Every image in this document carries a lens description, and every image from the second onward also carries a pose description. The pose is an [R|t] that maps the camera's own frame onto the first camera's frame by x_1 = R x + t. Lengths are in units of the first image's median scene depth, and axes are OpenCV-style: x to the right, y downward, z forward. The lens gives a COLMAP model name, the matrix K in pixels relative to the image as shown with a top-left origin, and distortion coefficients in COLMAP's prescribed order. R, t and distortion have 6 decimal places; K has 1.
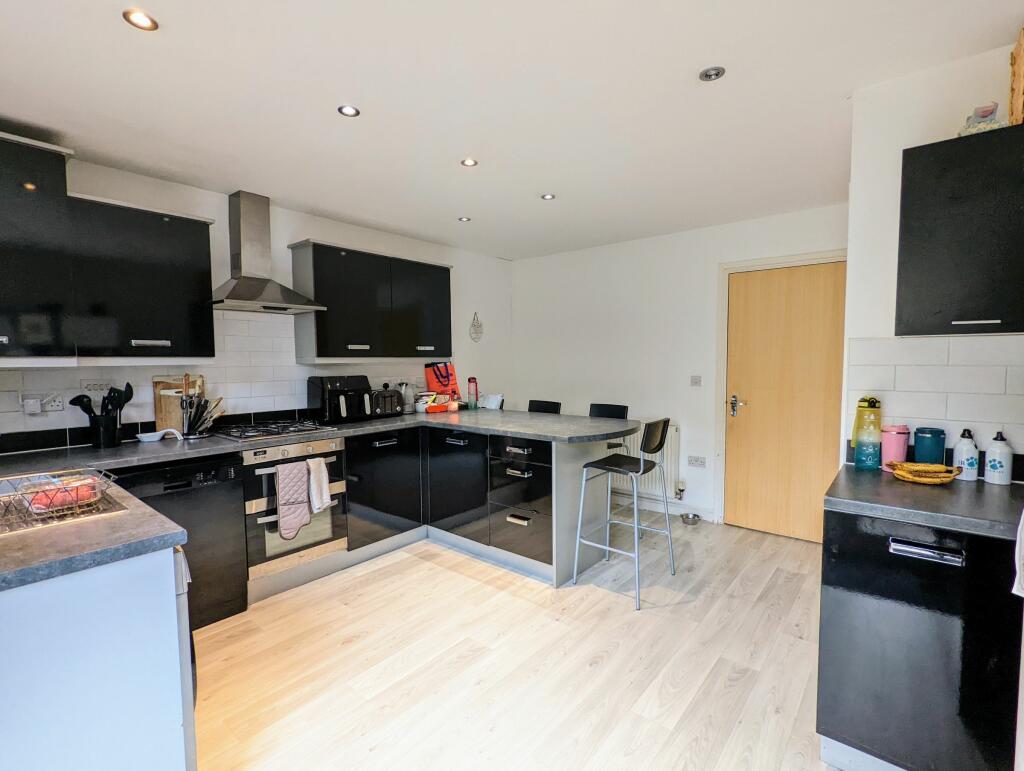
lens RADIAL K [[487.3, 0, 525.7], [0, 487.3, 384.8], [0, 0, 1]] dist [-0.000670, 0.000625]
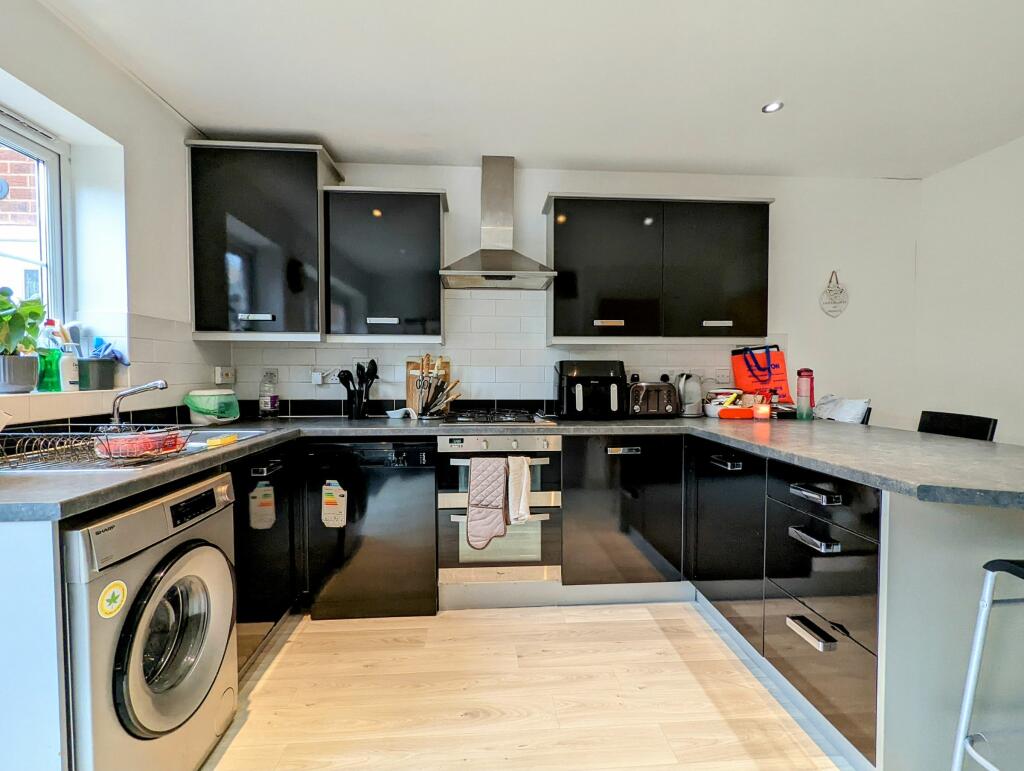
lens RADIAL K [[487.3, 0, 517.6], [0, 487.3, 388.2], [0, 0, 1]] dist [-0.000670, 0.000625]
pose [[0.673720, 0.027163, -0.738487, 0.151216], [-0.042353, 0.999101, -0.001889, 0.038089], [0.737772, 0.032550, 0.674265, 0.433844]]
